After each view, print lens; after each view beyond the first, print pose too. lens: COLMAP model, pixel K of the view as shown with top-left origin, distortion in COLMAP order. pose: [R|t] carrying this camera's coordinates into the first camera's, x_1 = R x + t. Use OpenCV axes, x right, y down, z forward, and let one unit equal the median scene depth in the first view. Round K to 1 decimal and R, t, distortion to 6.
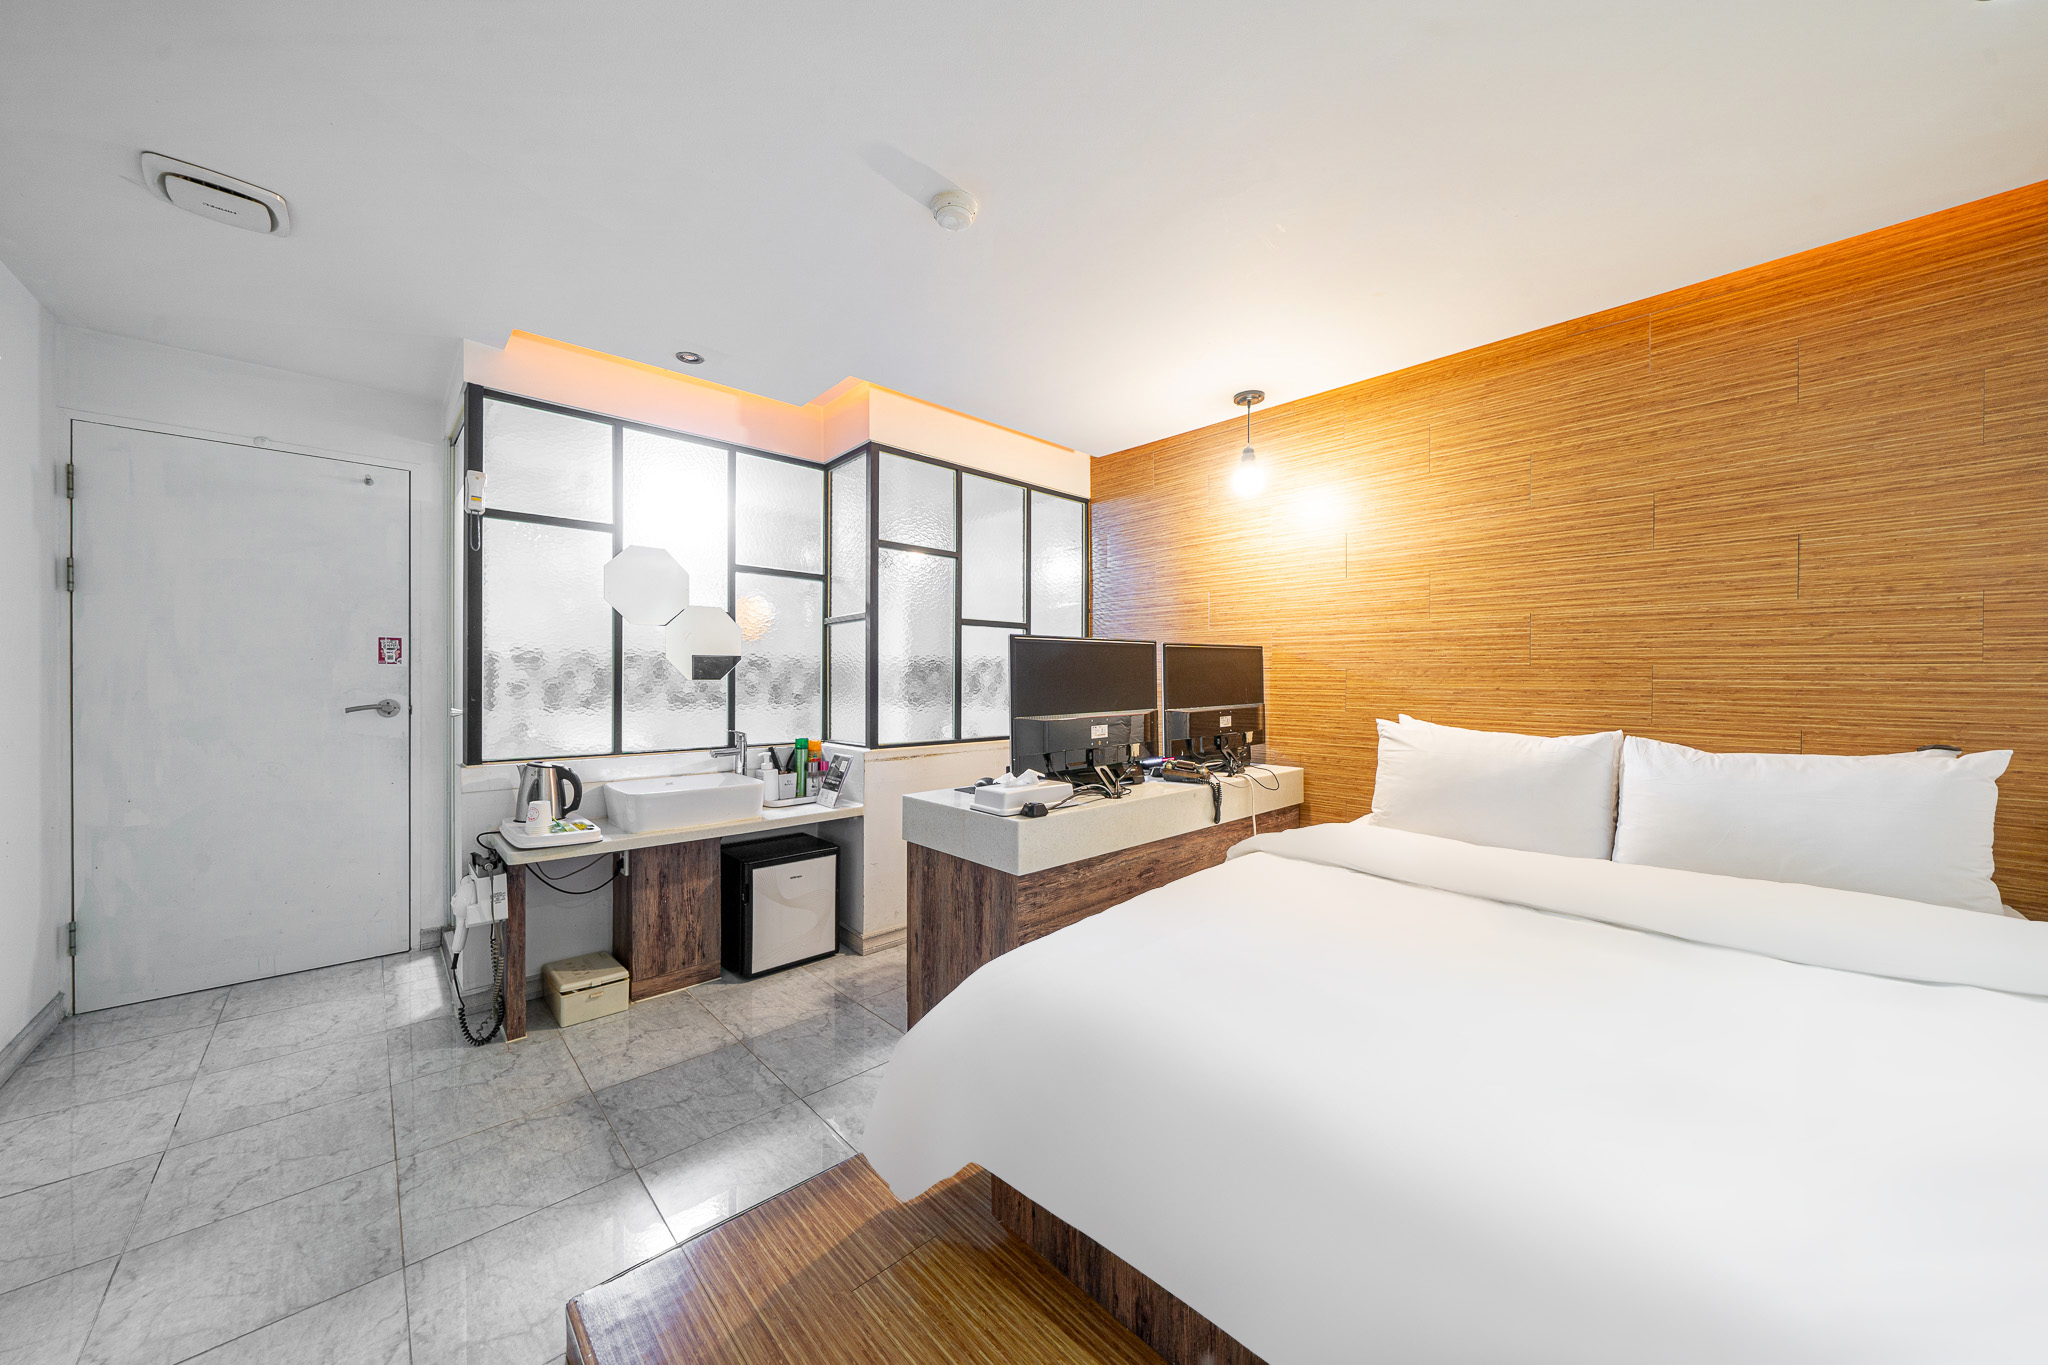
lens RADIAL K [[716.8, 0, 1019.1], [0, 716.8, 681.9], [0, 0, 1]] dist [-0.004215, -0.000470]
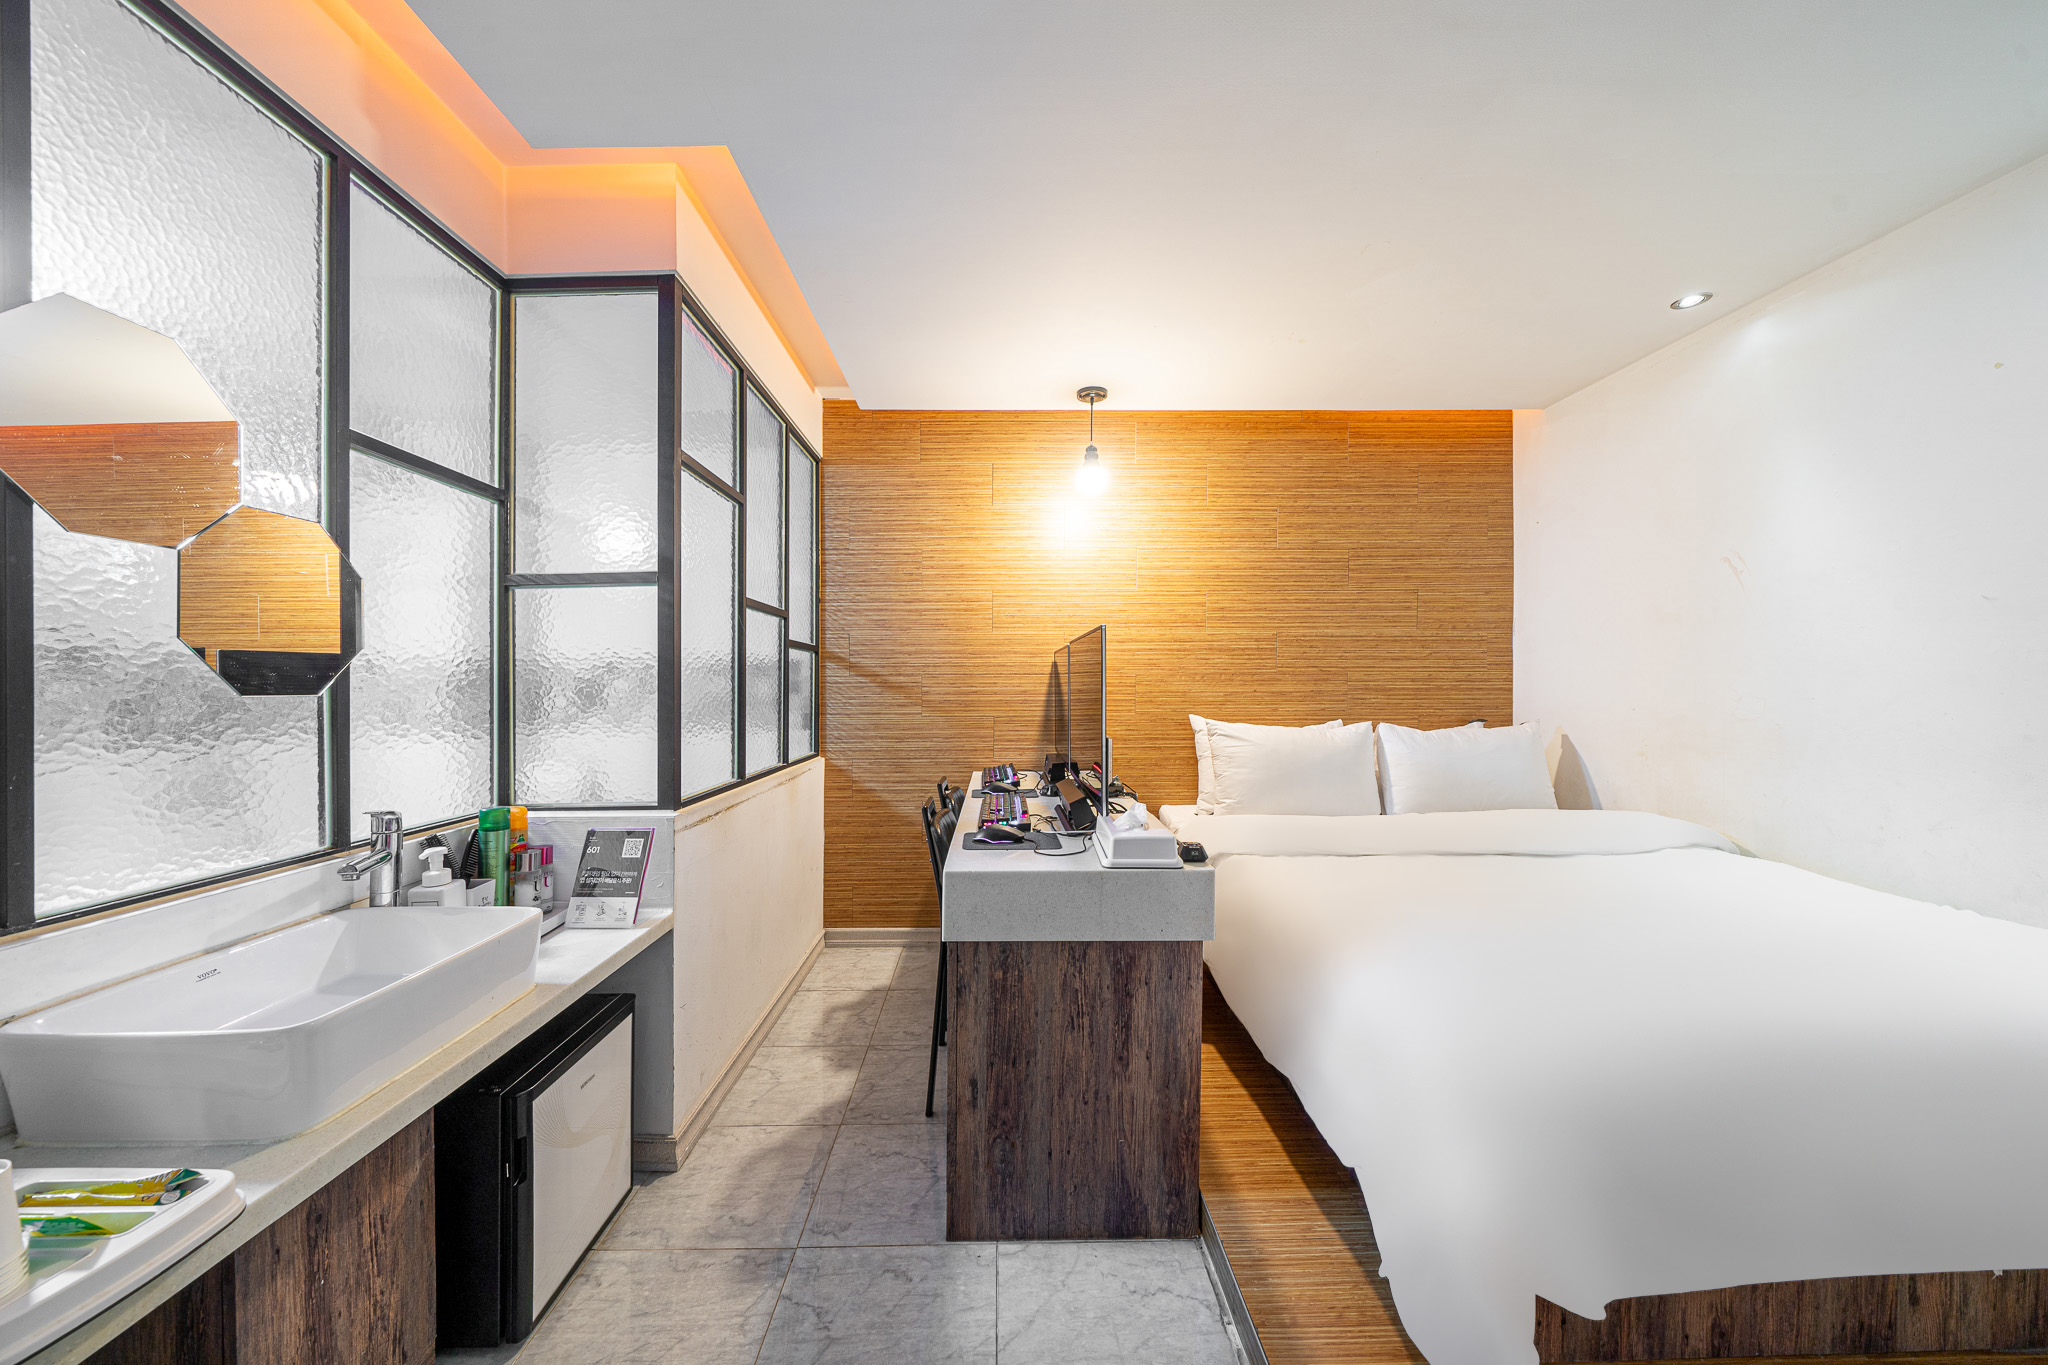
lens RADIAL K [[716.8, 0, 1024.7], [0, 716.8, 692.8], [0, 0, 1]] dist [-0.004215, -0.000470]
pose [[0.666223, -0.015111, 0.745599, -0.591614], [0.012176, 0.999882, 0.009384, -0.004225], [-0.745653, 0.002827, 0.666329, 0.534943]]
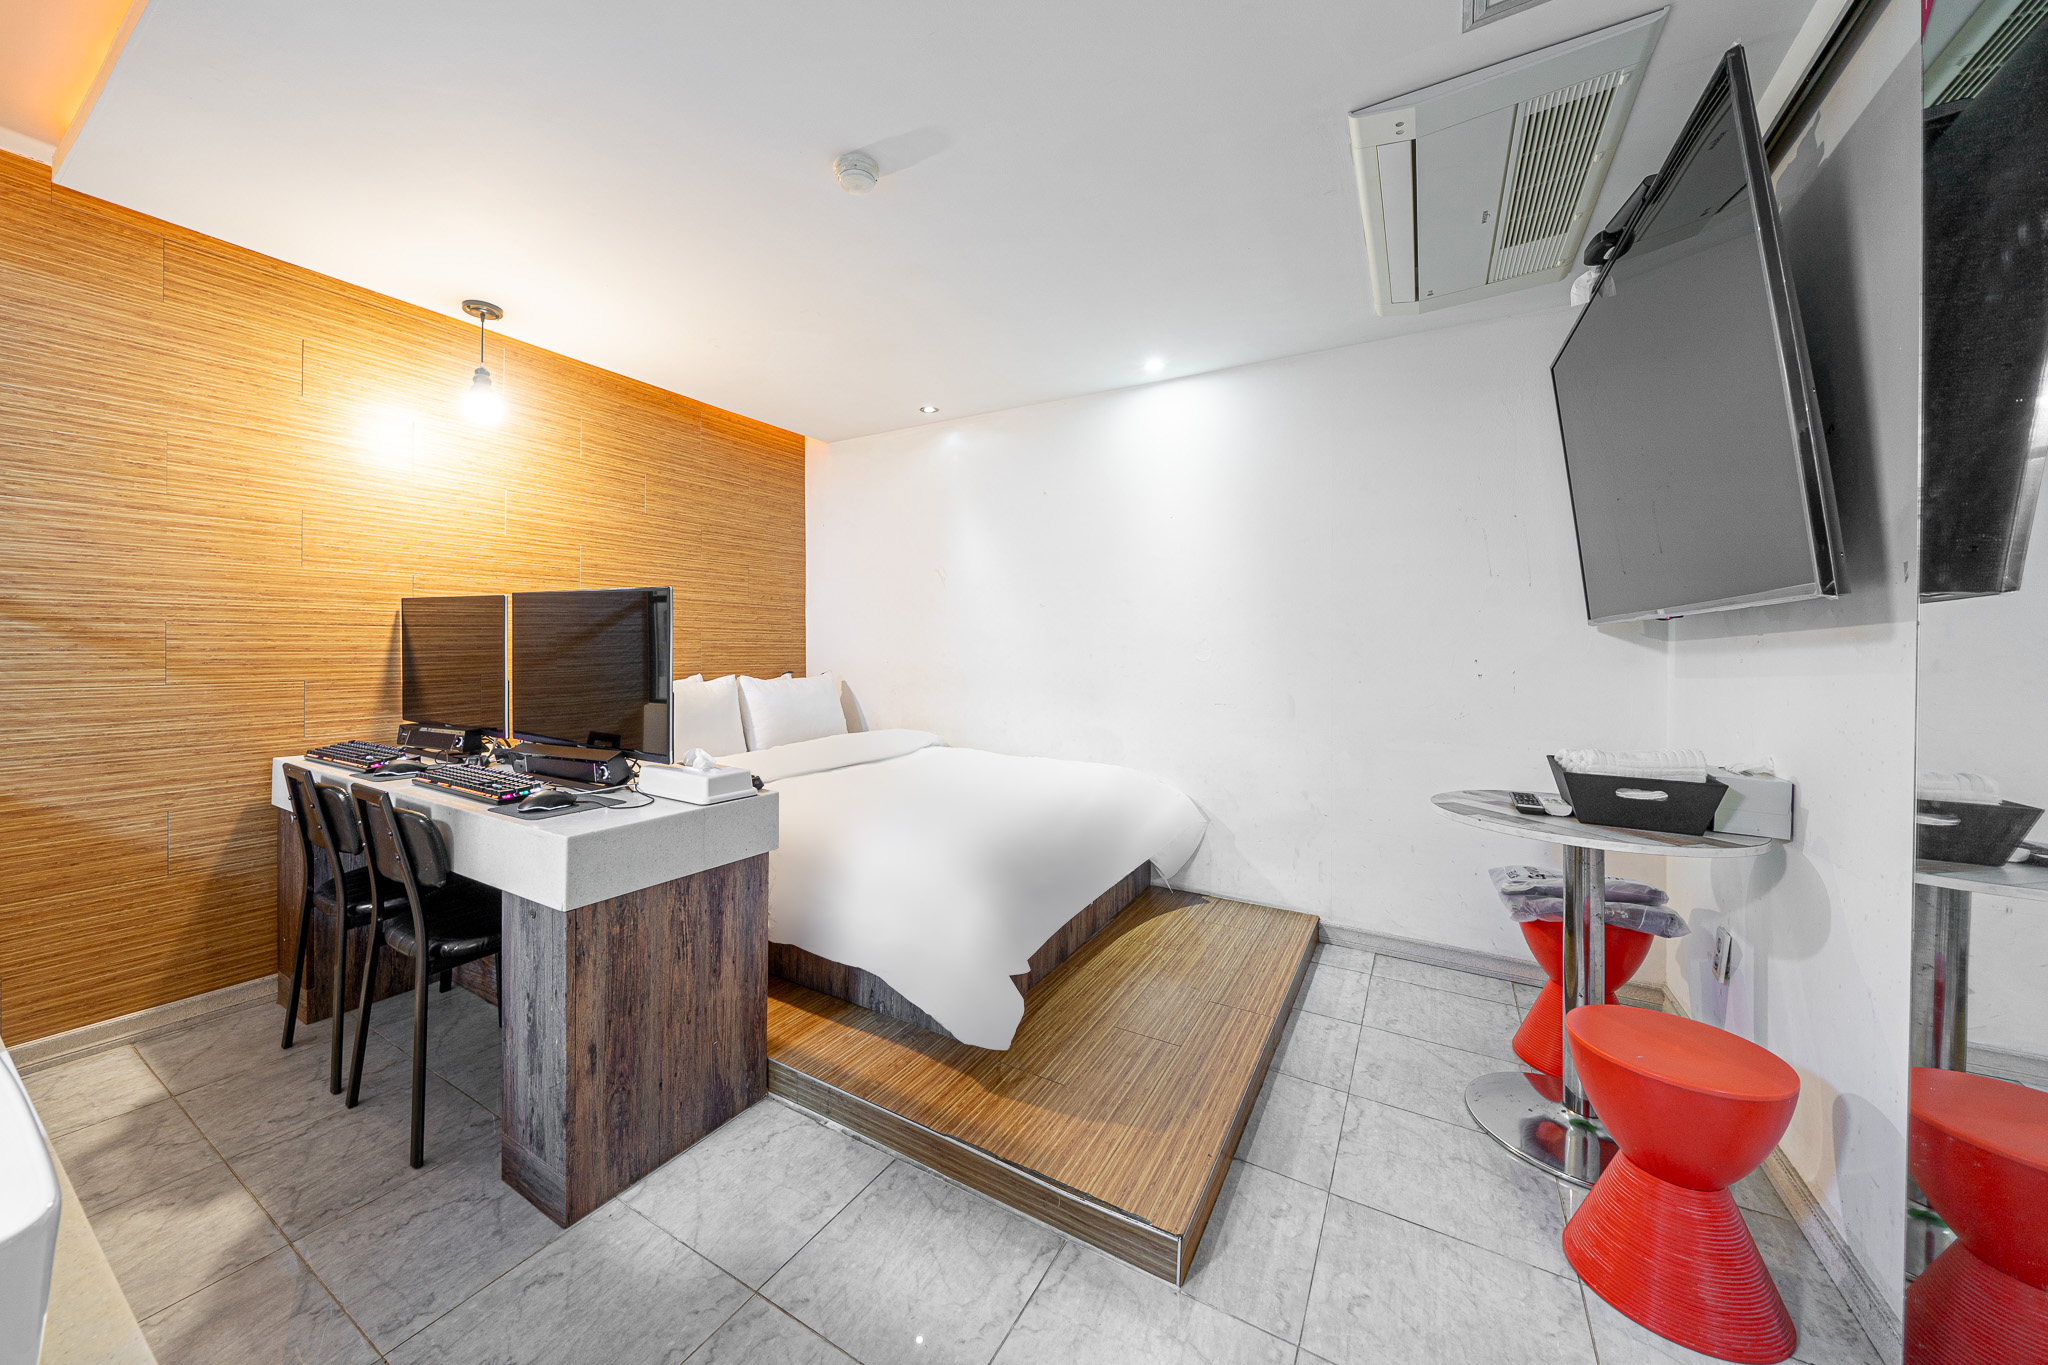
lens RADIAL K [[716.8, 0, 979.5], [0, 716.8, 645.8], [0, 0, 1]] dist [-0.004215, -0.000470]
pose [[-0.260881, -0.007777, 0.965340, -0.837573], [-0.004037, 0.999968, 0.006965, -0.007235], [-0.965363, -0.002080, -0.260904, 0.833996]]
